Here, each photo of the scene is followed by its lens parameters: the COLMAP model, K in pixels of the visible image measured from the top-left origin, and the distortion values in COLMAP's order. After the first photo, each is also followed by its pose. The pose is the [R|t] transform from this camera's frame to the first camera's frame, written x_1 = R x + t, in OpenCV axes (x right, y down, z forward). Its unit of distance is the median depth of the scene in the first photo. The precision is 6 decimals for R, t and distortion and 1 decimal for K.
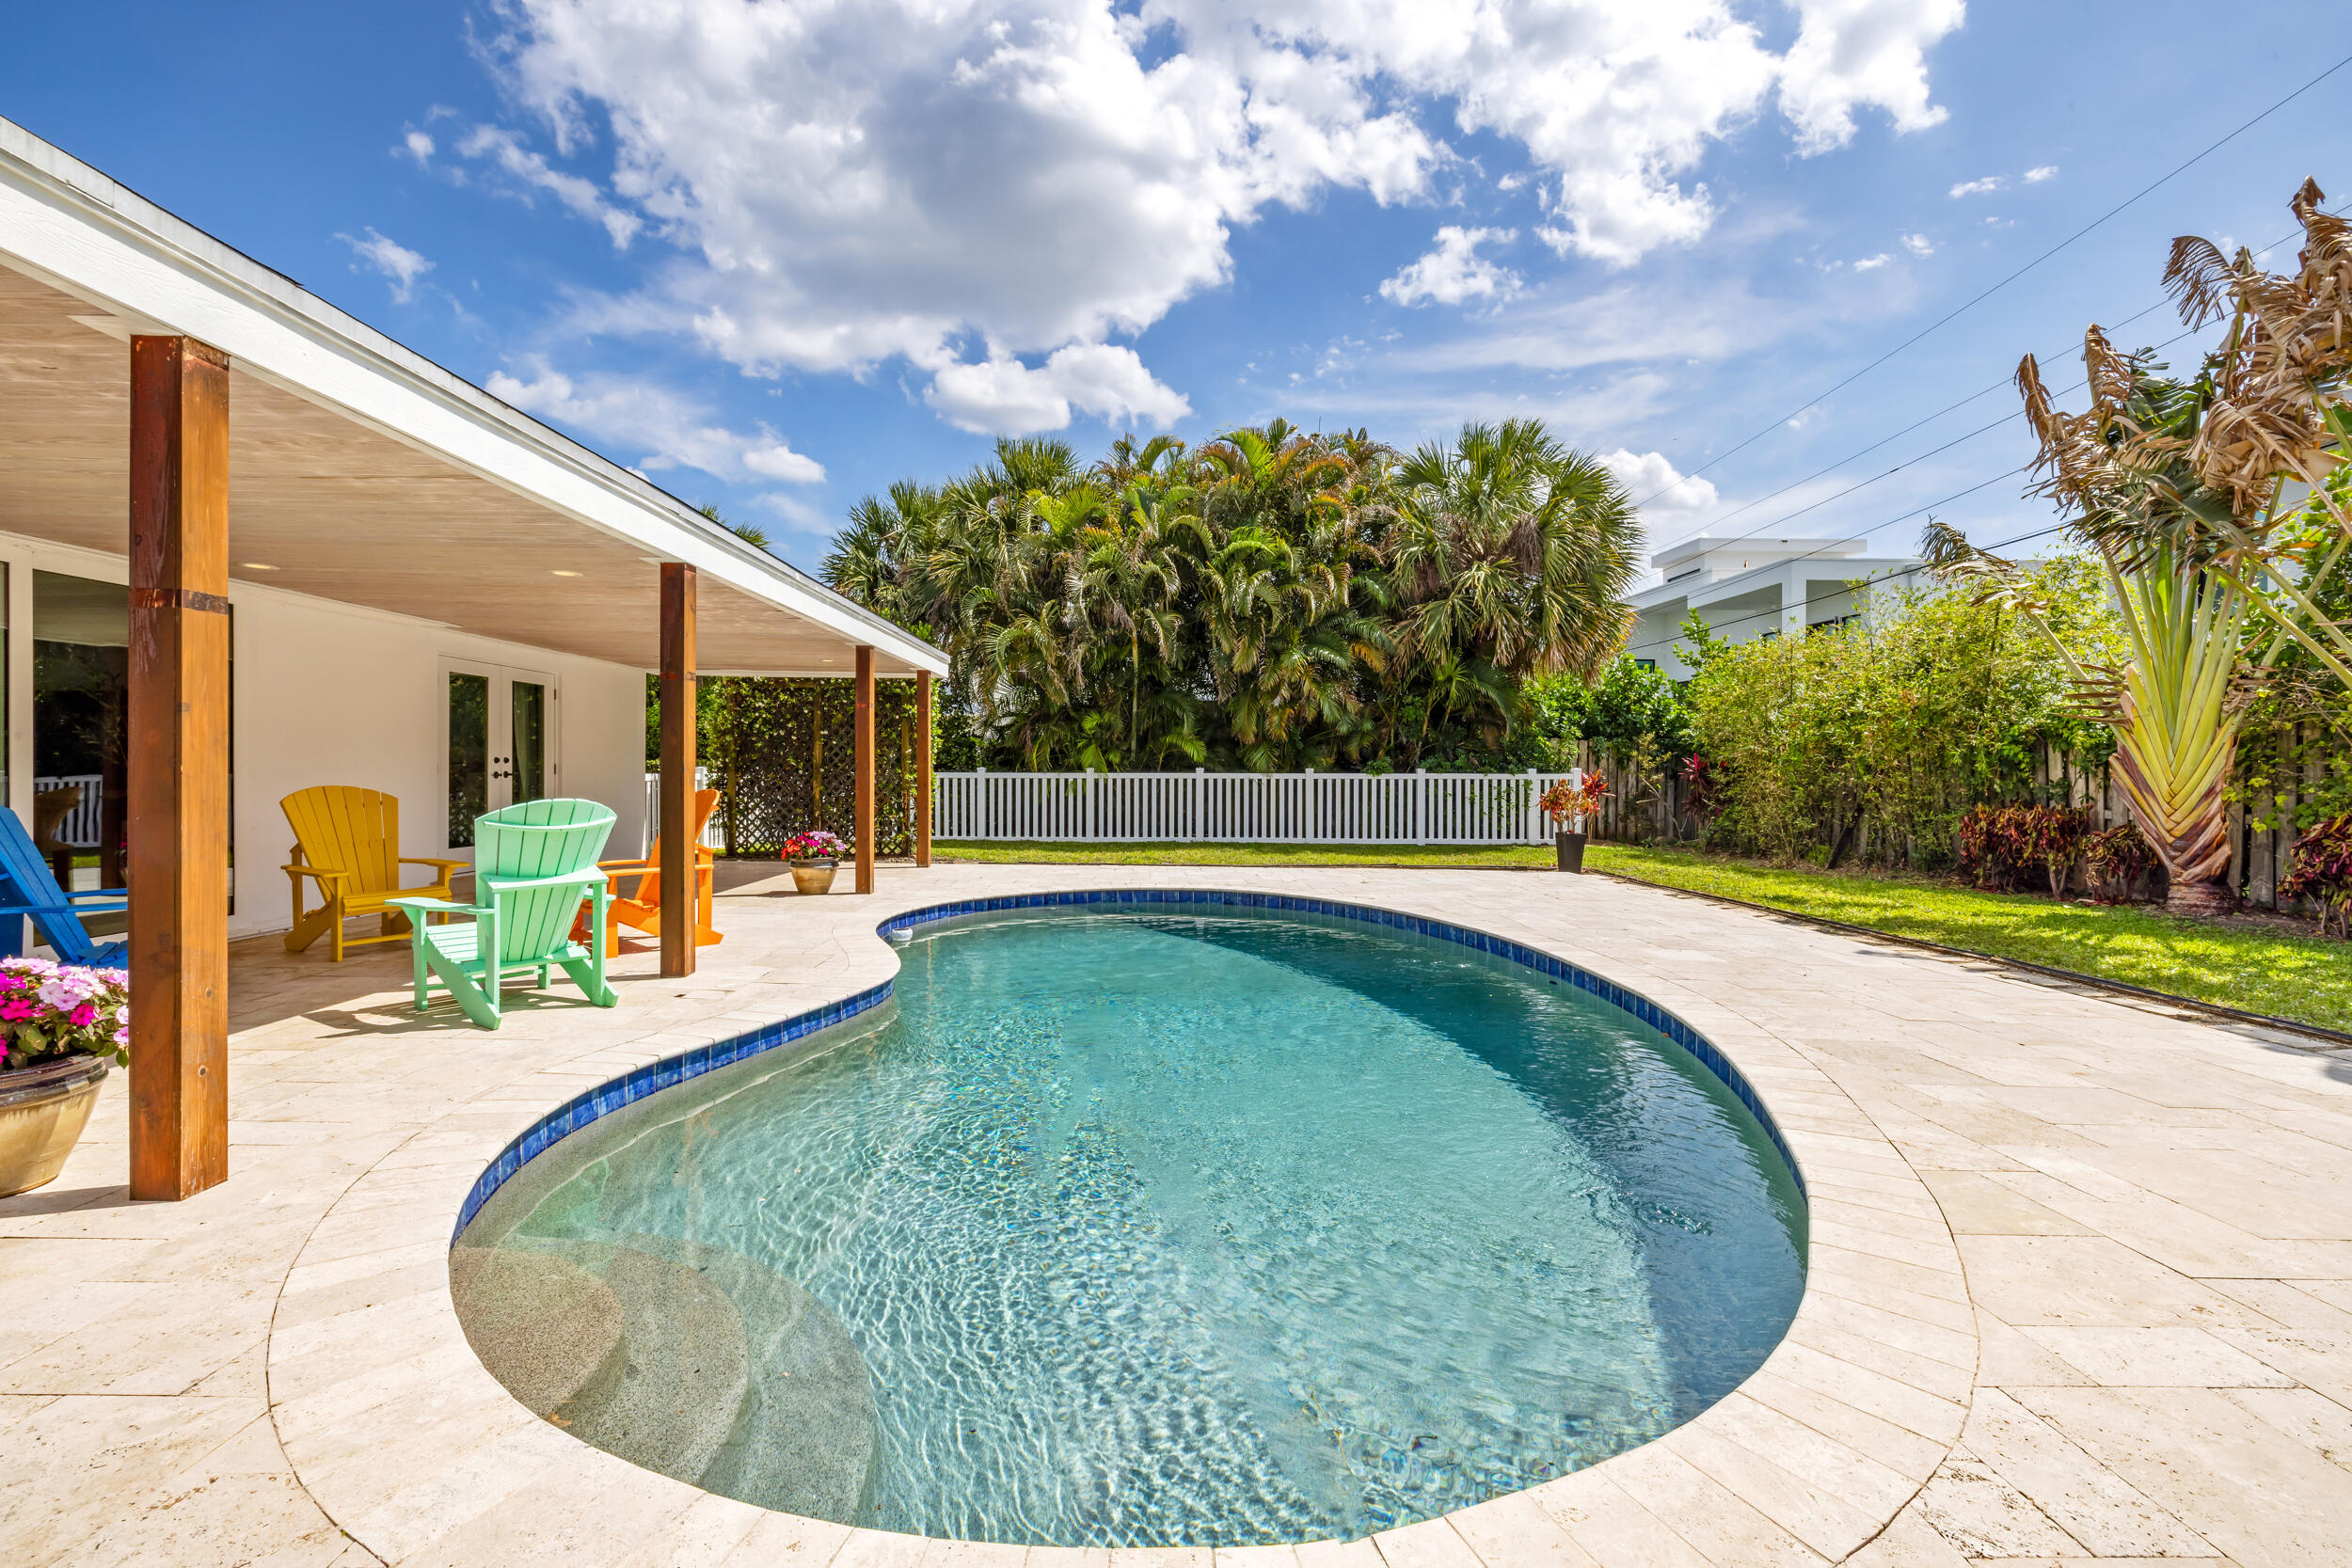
lens RADIAL K [[993.7, 0, 1169.0], [0, 993.7, 773.1], [0, 0, 1]] dist [0.003358, 0.000110]
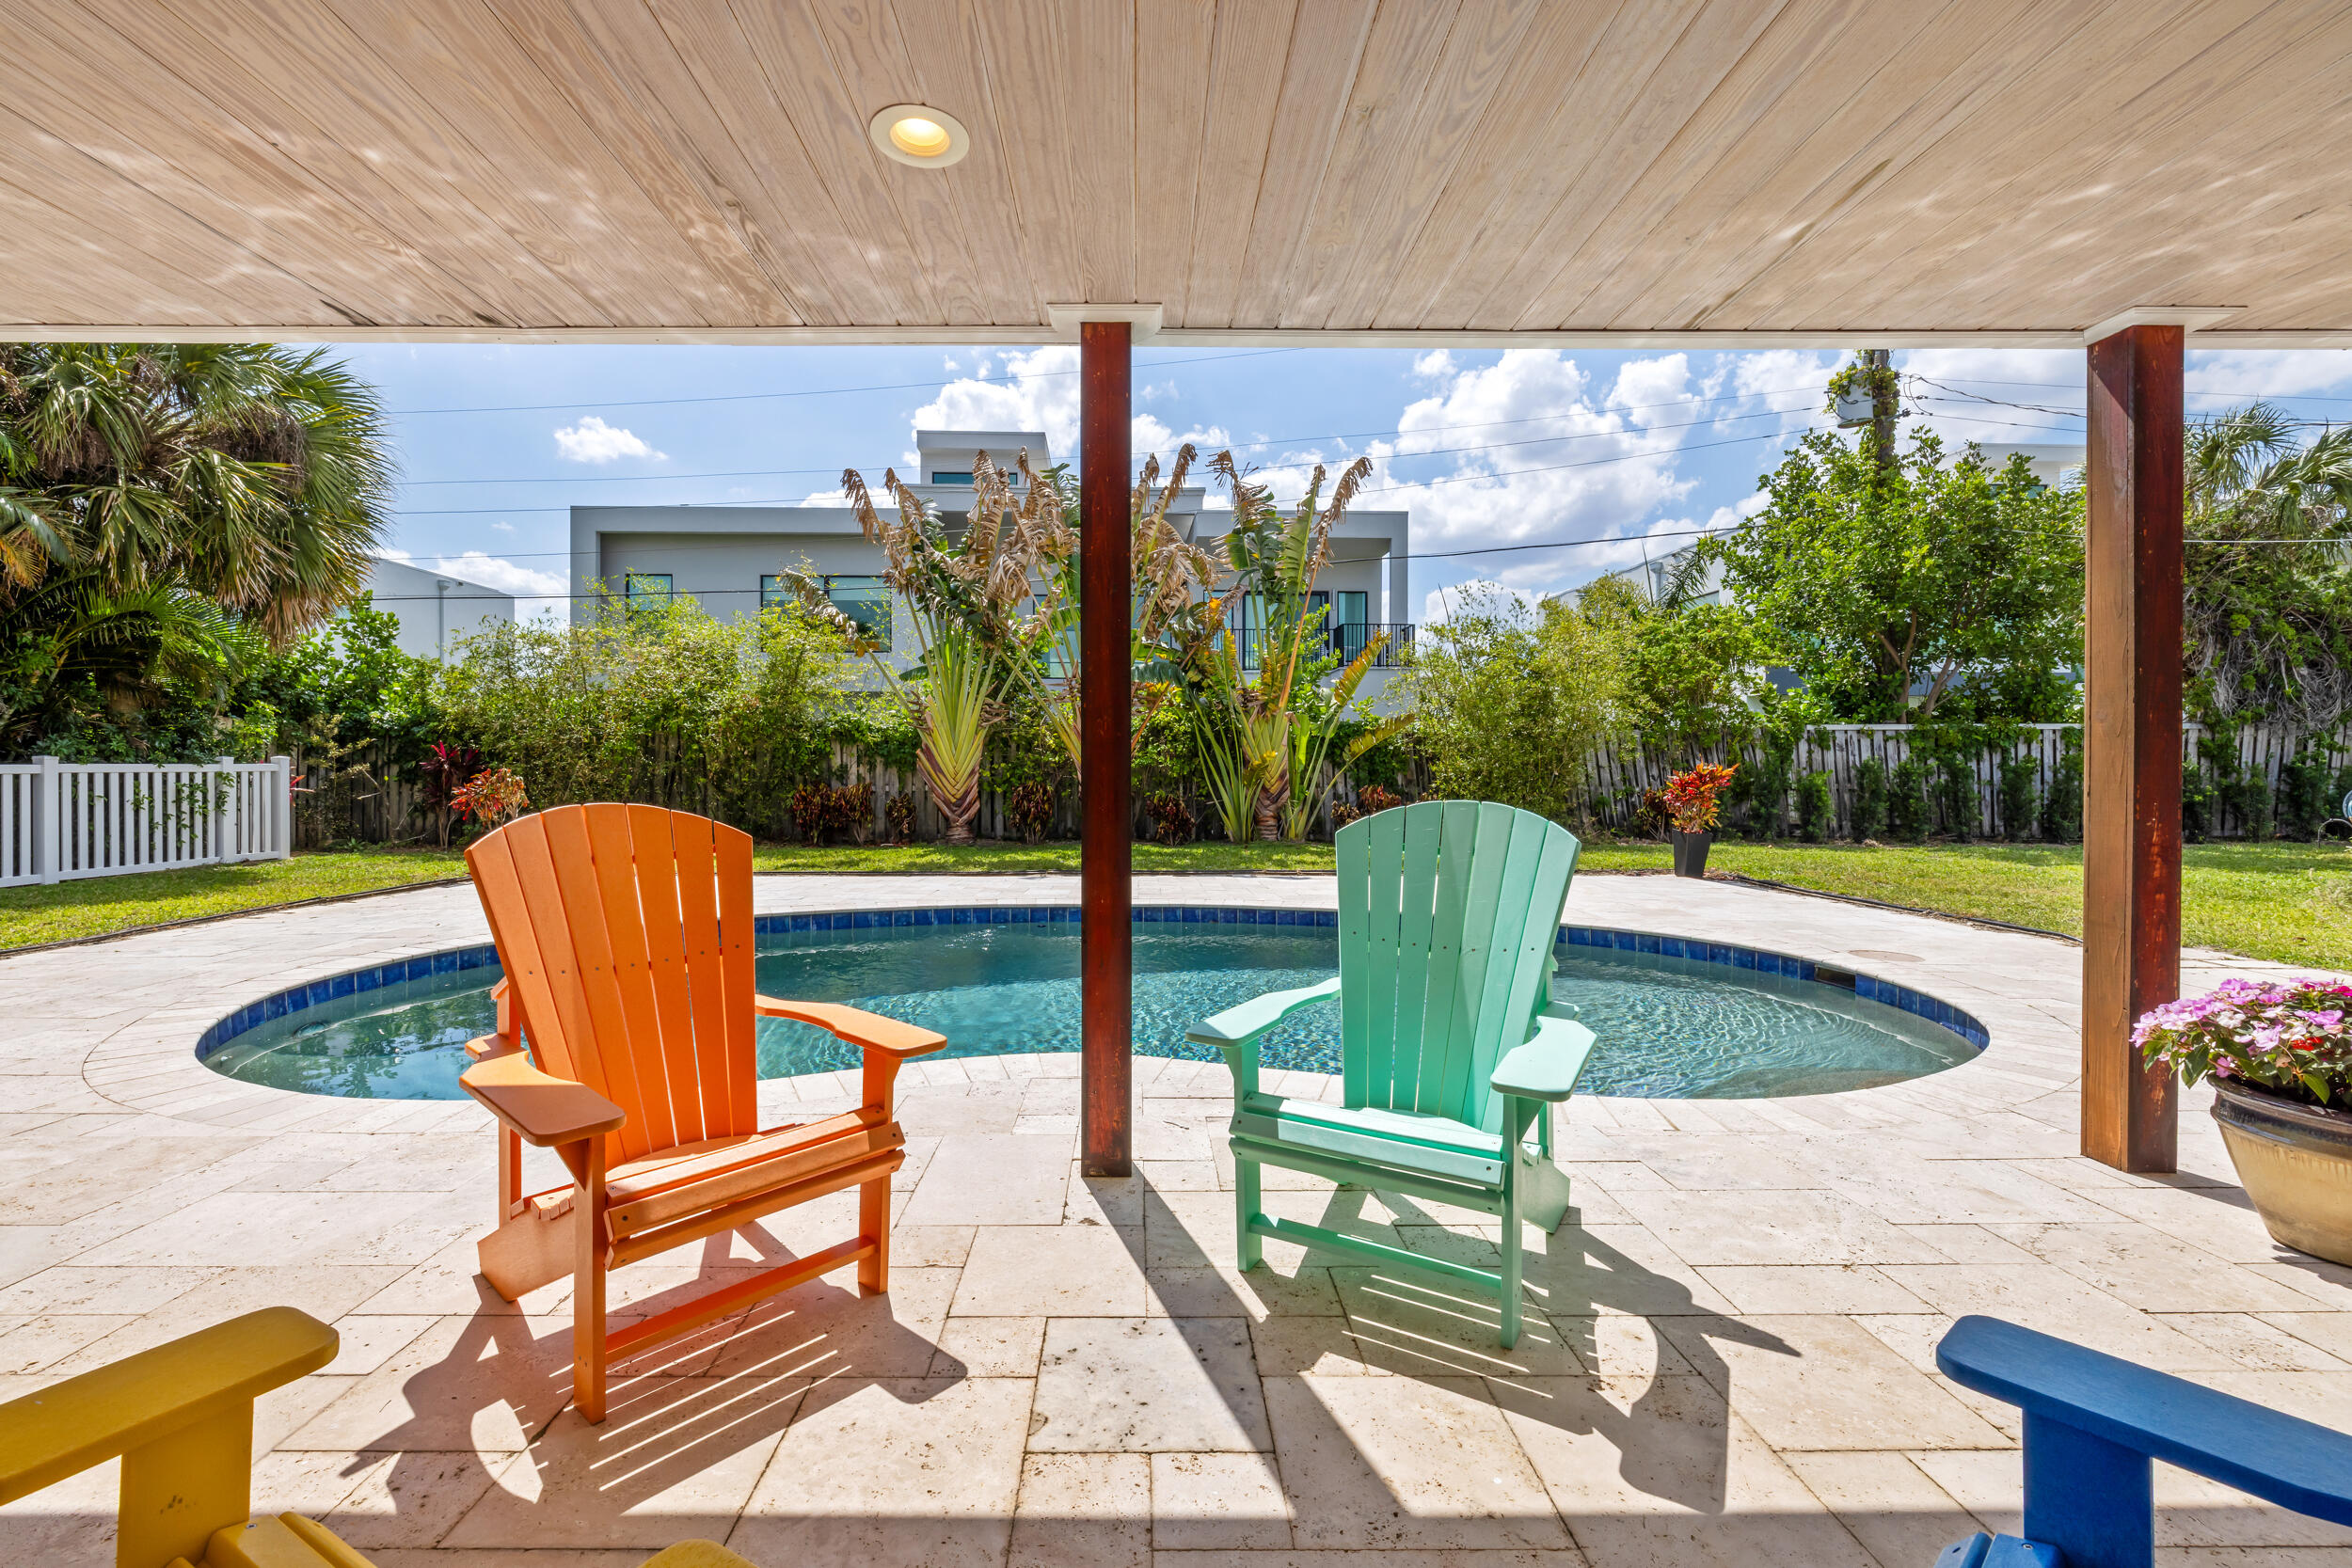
lens RADIAL K [[993.7, 0, 1139.4], [0, 993.7, 764.0], [0, 0, 1]] dist [0.003358, 0.000110]
pose [[0.034099, -0.003201, 0.999413, -0.441969], [0.004449, 0.999985, 0.003051, 0.001881], [-0.999409, 0.004342, 0.034113, 0.440511]]
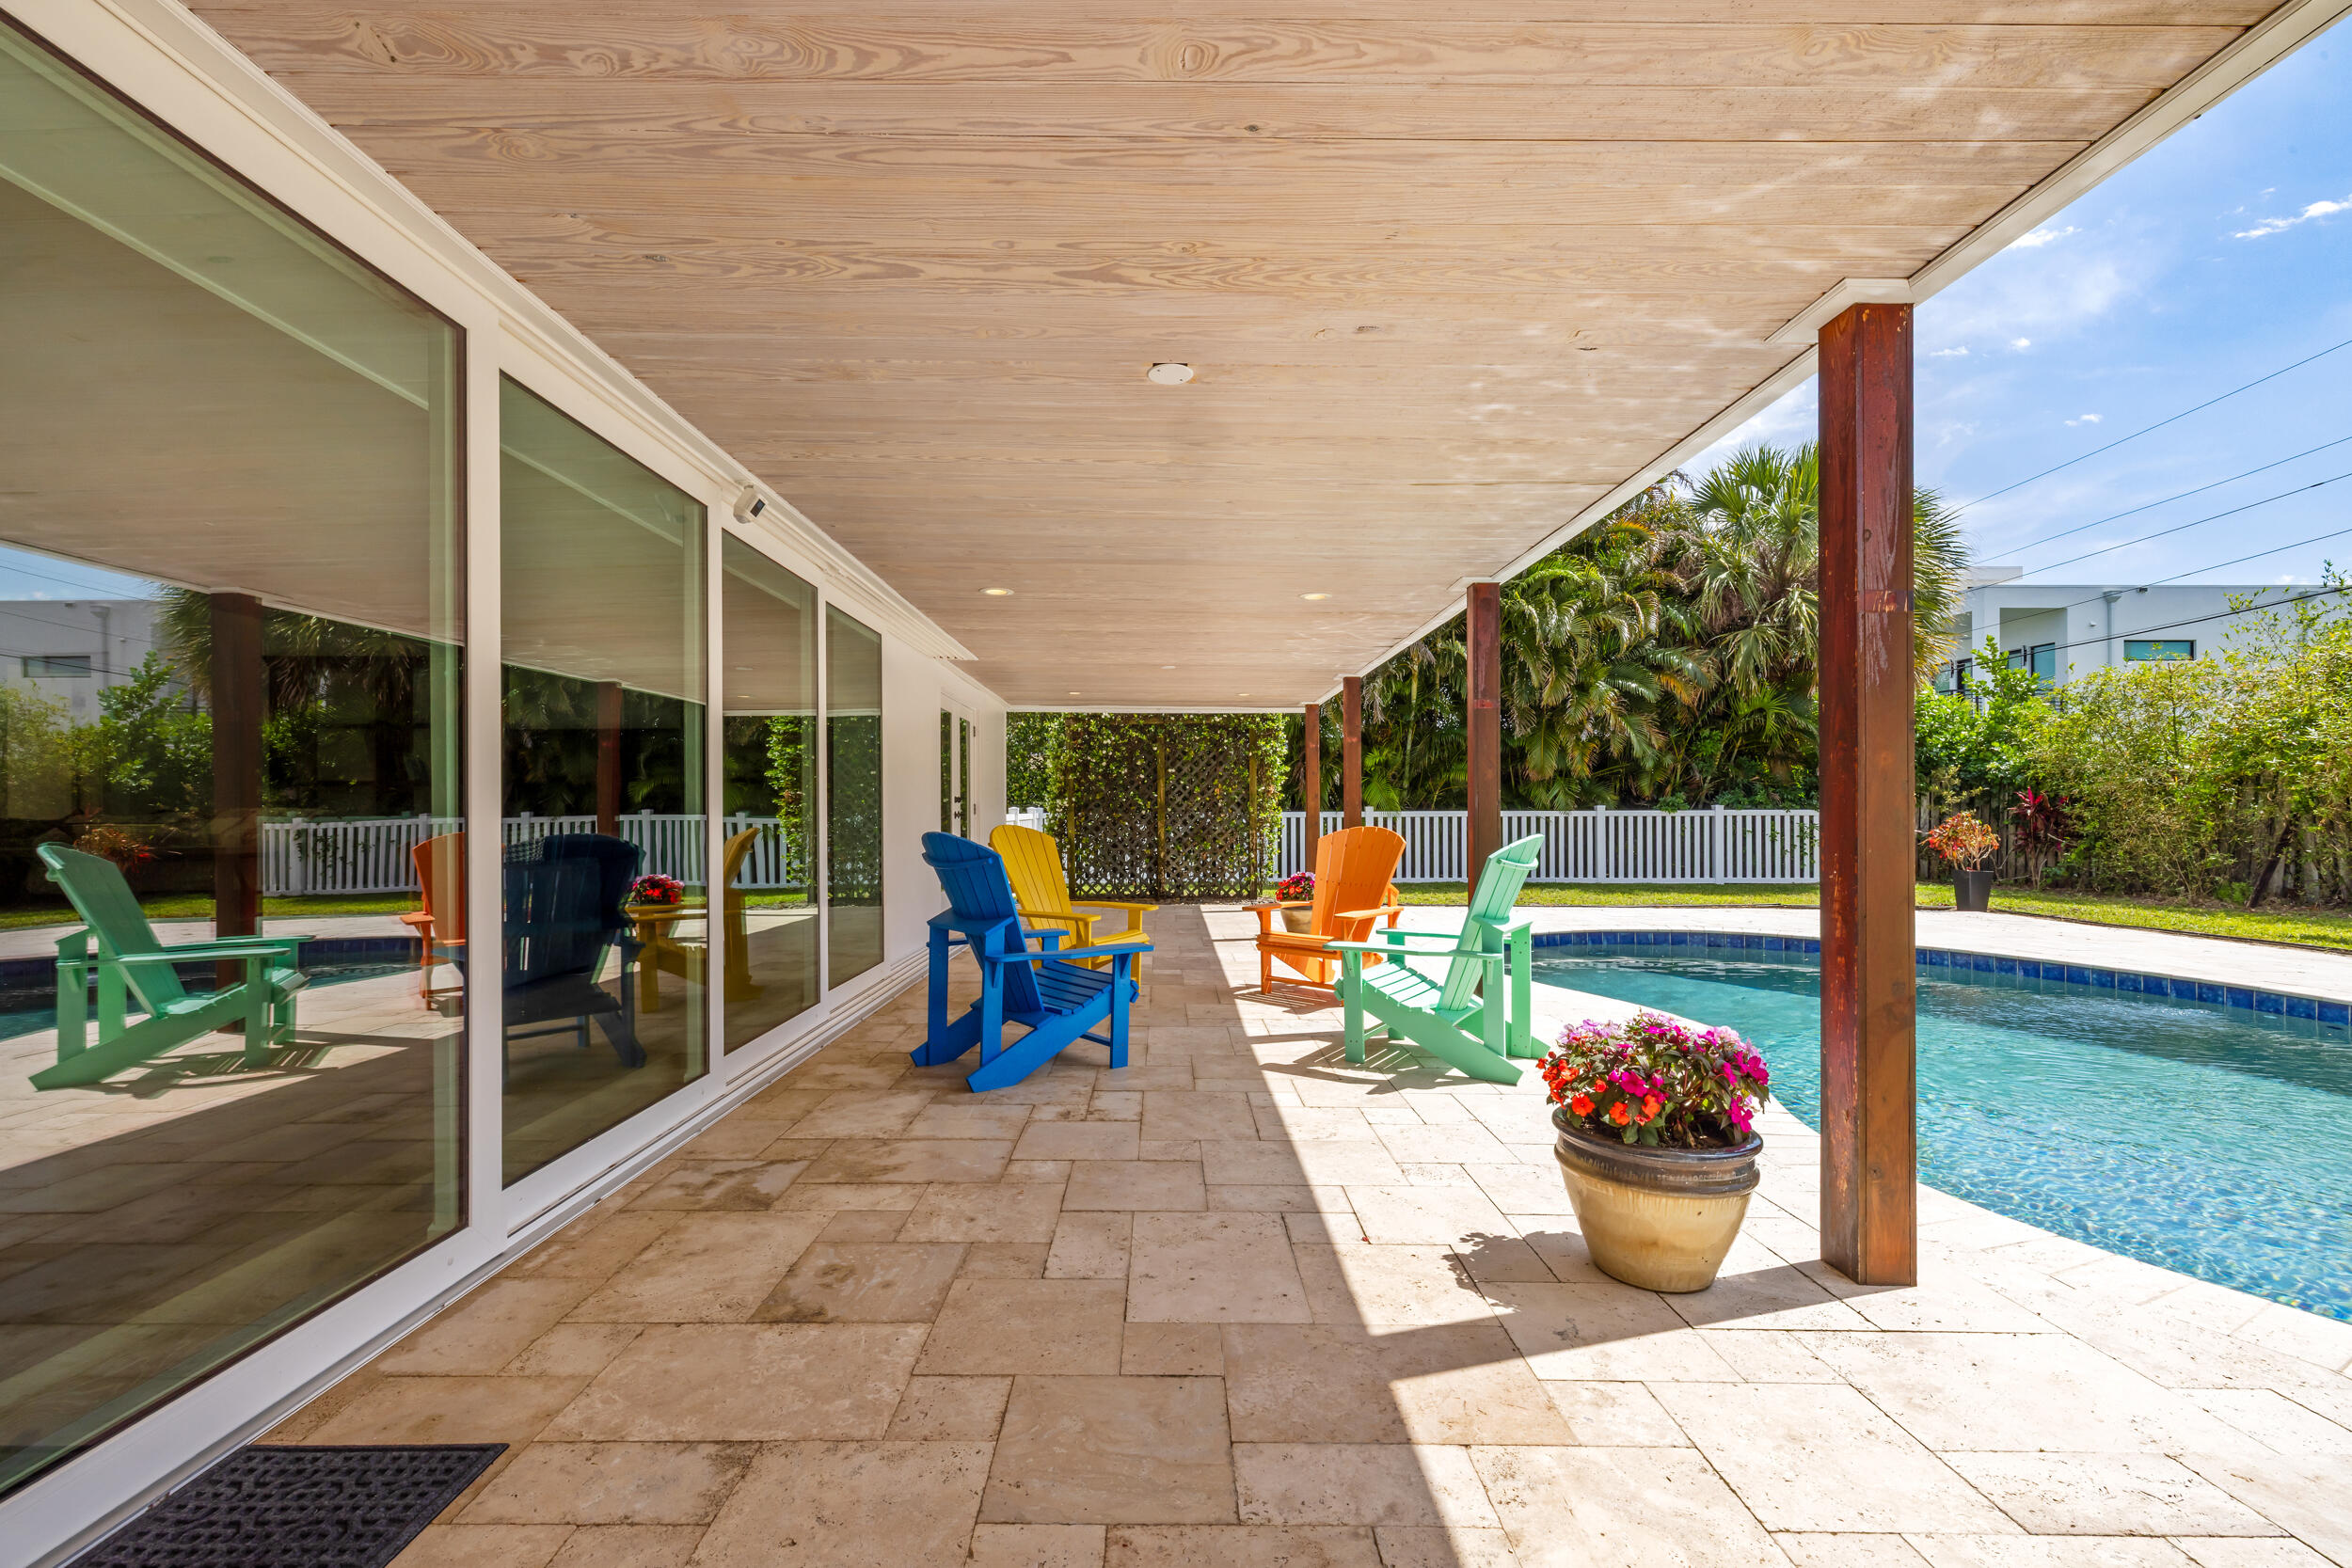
lens RADIAL K [[993.7, 0, 1156.5], [0, 993.7, 808.6], [0, 0, 1]] dist [0.003358, 0.000110]
pose [[0.999133, -0.004598, -0.041373, -0.340969], [0.004395, 0.999978, -0.004987, 0.001870], [0.041395, 0.004801, 0.999131, 0.020768]]
